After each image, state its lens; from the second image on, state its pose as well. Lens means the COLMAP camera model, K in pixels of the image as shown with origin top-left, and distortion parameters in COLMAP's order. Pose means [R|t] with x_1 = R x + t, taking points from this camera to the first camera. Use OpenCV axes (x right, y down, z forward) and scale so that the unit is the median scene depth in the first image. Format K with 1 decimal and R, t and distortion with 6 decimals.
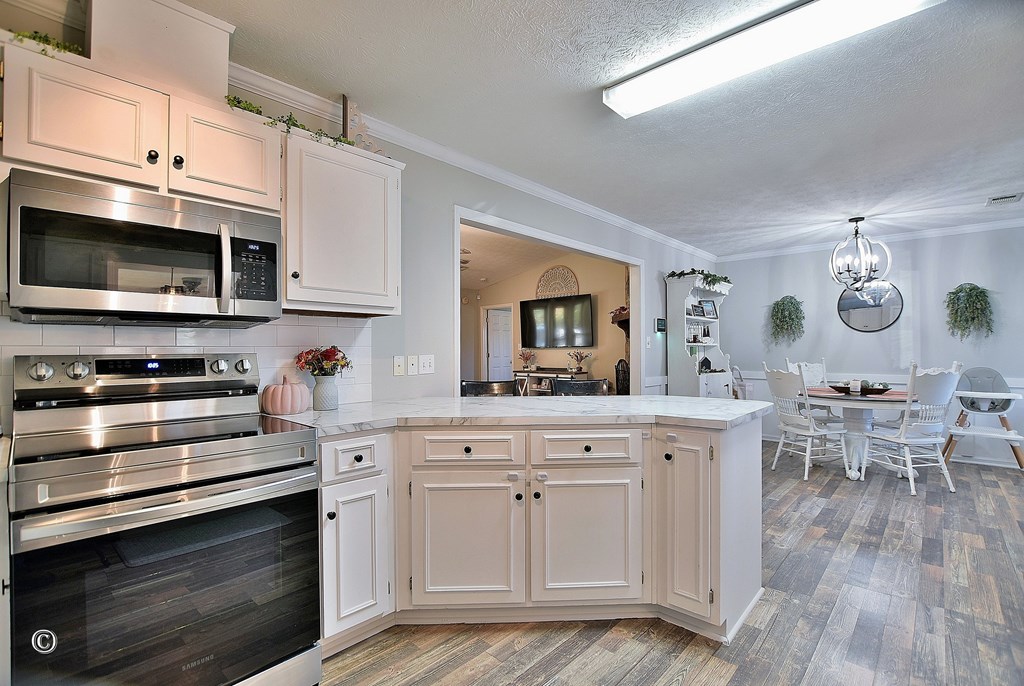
lens RADIAL K [[468.0, 0, 510.1], [0, 468.0, 347.6], [0, 0, 1]] dist [-0.020291, -0.000069]
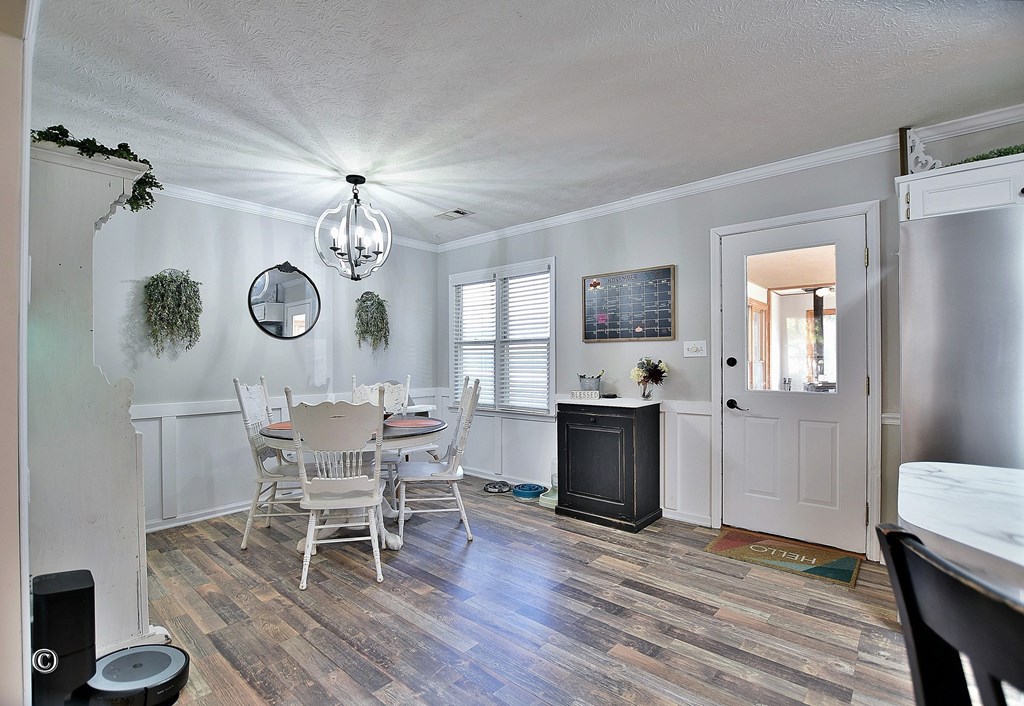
lens RADIAL K [[473.4, 0, 491.6], [0, 473.4, 356.9], [0, 0, 1]] dist [-0.027120, -0.000153]
pose [[-0.007540, 0.010665, 0.999915, 0.026060], [0.001276, 0.999942, -0.010656, 0.003639], [-0.999971, 0.001195, -0.007553, 0.778475]]
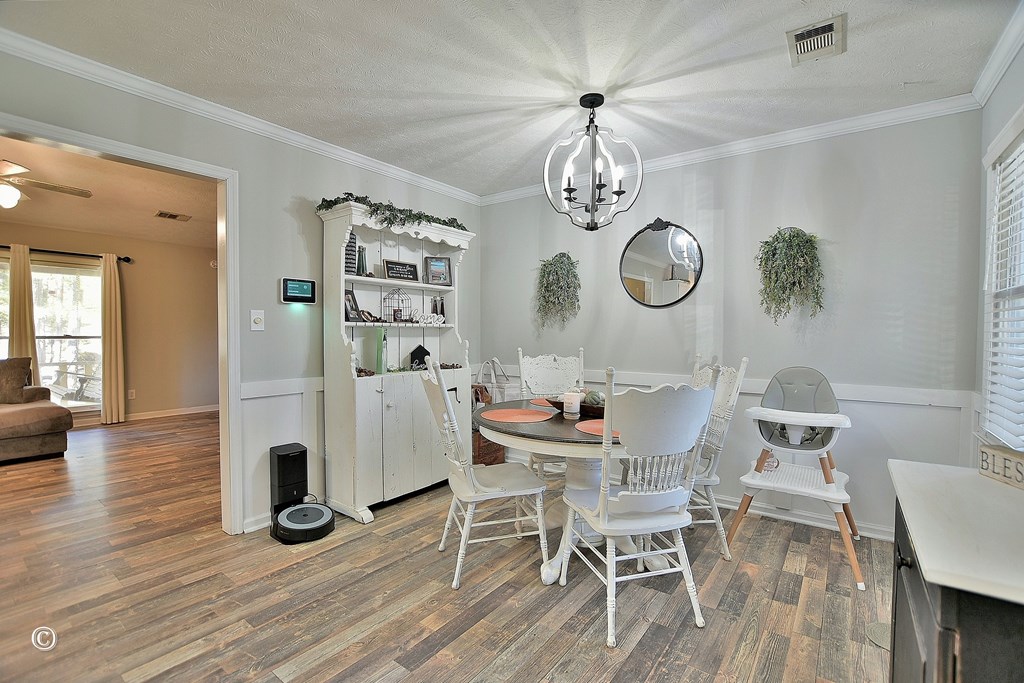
lens RADIAL K [[458.7, 0, 512.0], [0, 458.7, 341.5], [0, 0, 1]] dist [-0.028088, -0.000022]
pose [[0.994277, 0.005289, 0.106706, 0.583940], [-0.007900, 0.999679, 0.024056, -0.000424], [-0.106544, -0.024761, 0.994000, 0.449416]]
